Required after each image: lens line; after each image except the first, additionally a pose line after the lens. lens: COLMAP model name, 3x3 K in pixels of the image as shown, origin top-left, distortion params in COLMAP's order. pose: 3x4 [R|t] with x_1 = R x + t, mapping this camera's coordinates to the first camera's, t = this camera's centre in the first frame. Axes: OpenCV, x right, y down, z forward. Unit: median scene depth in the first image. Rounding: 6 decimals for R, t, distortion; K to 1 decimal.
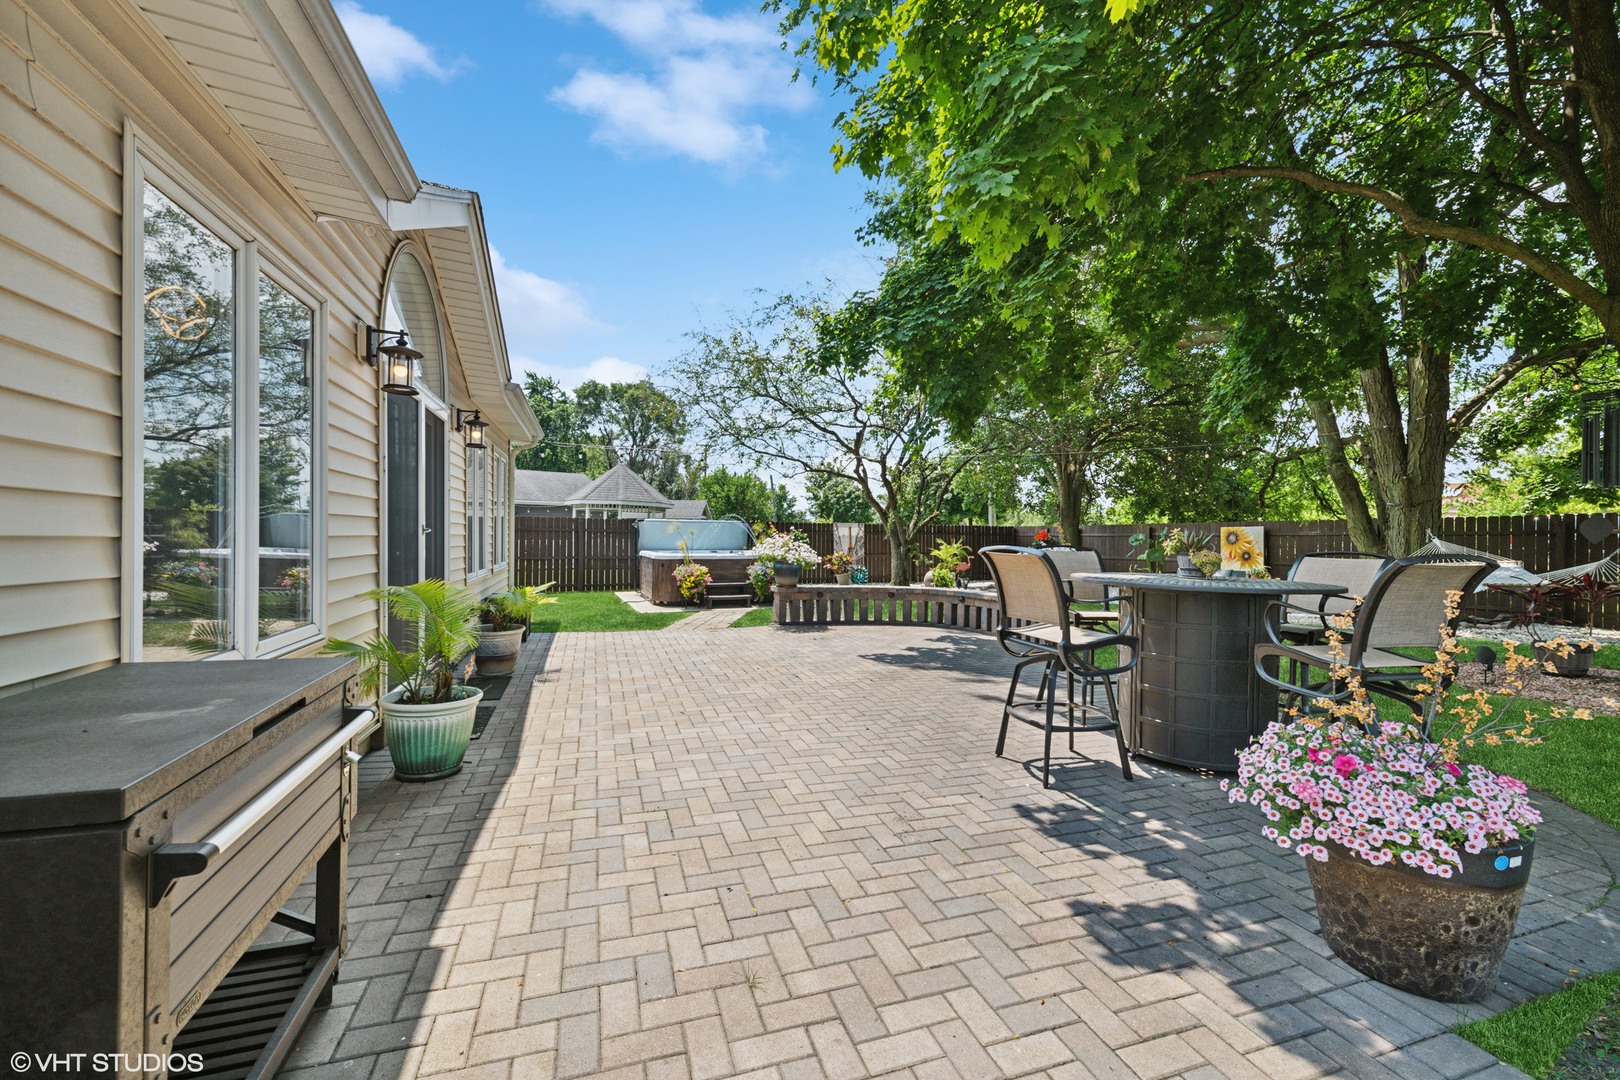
lens RADIAL K [[662.7, 0, 810.0], [0, 662.7, 540.0], [0, 0, 1]] dist [-0.015454, 0.000115]
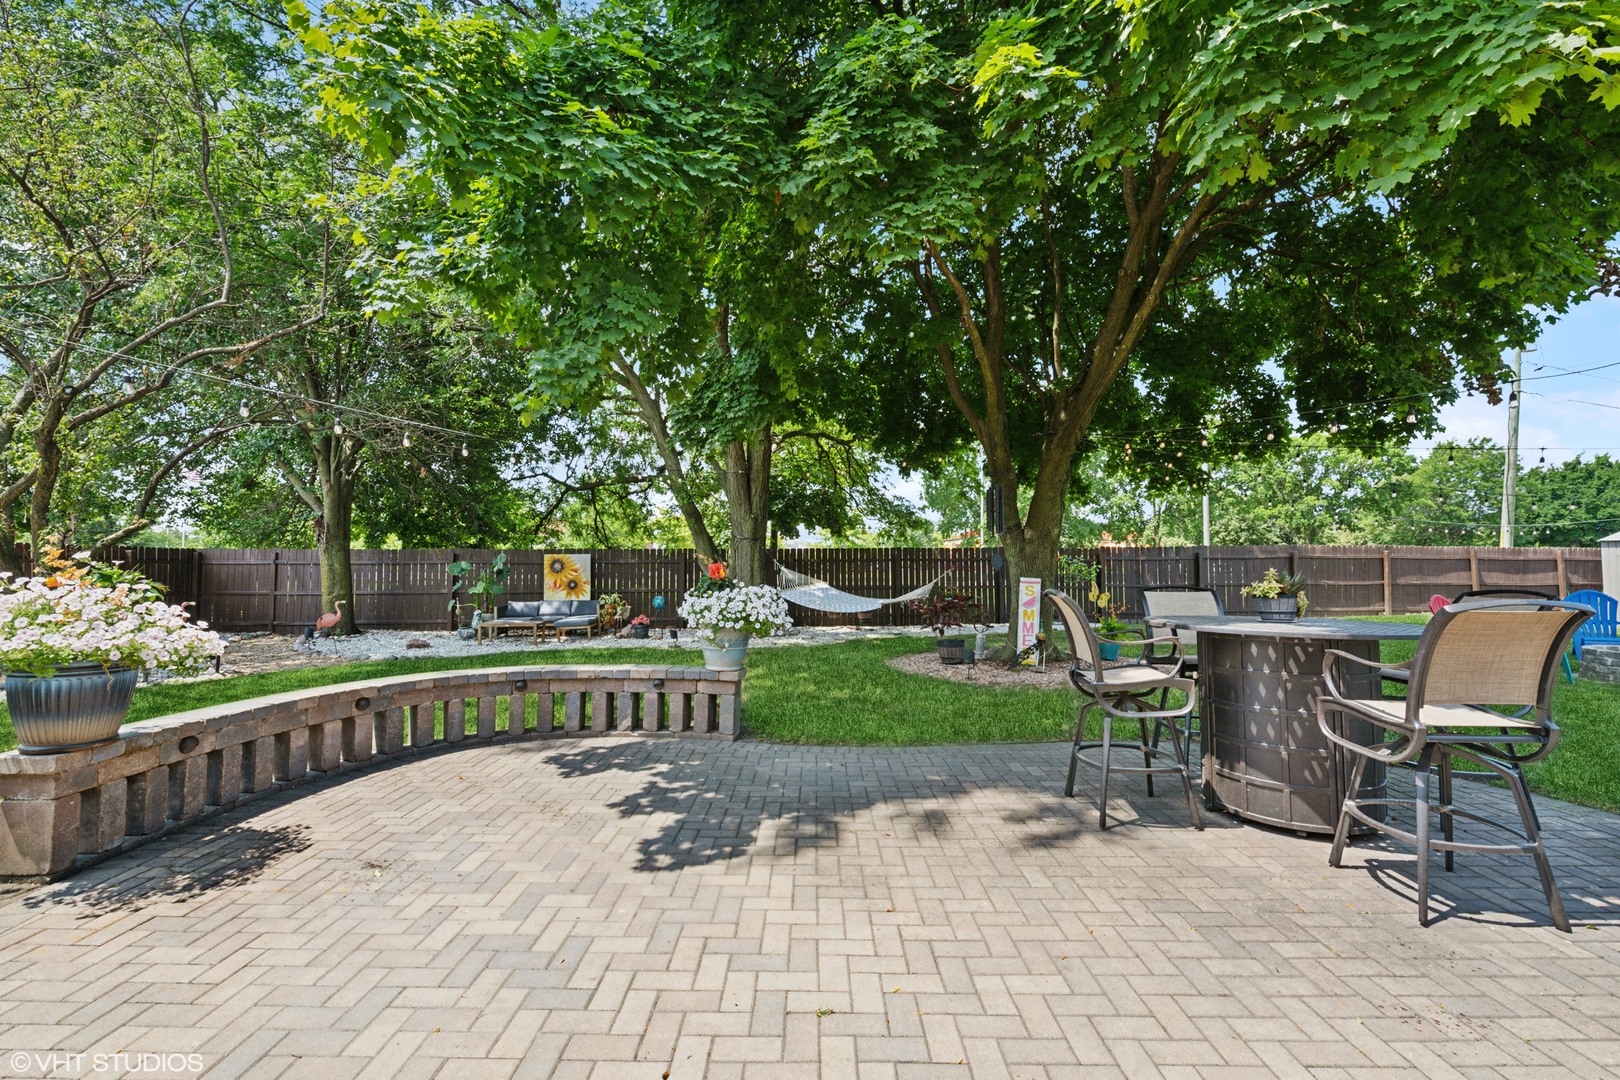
lens RADIAL K [[662.7, 0, 810.0], [0, 662.7, 540.0], [0, 0, 1]] dist [-0.015454, 0.000115]
pose [[0.323472, 0.033397, 0.945648, -0.413886], [0.003219, 0.999332, -0.036394, -0.014114], [-0.946232, 0.014816, 0.323148, 1.117242]]
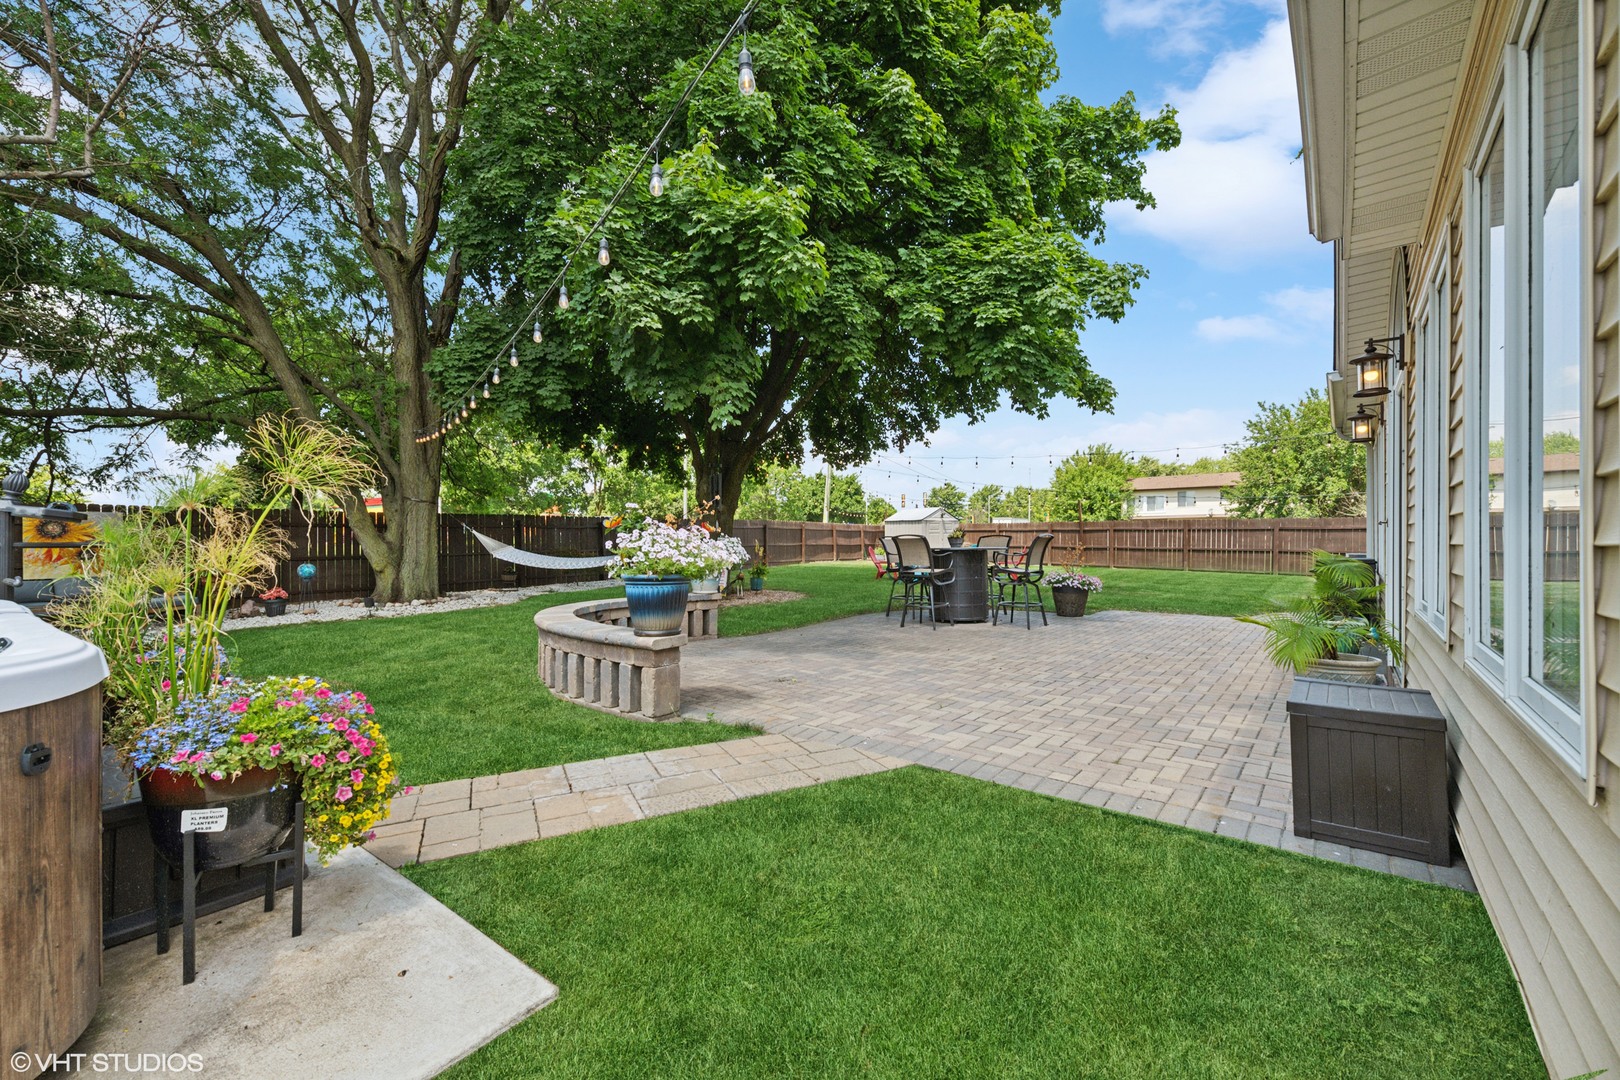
lens RADIAL K [[662.7, 0, 810.0], [0, 662.7, 540.0], [0, 0, 1]] dist [-0.015454, 0.000115]
pose [[-0.537859, -0.004992, 0.843020, -1.222412], [0.003671, 0.999959, 0.008264, 0.025563], [-0.843027, 0.007539, -0.537819, 2.838642]]
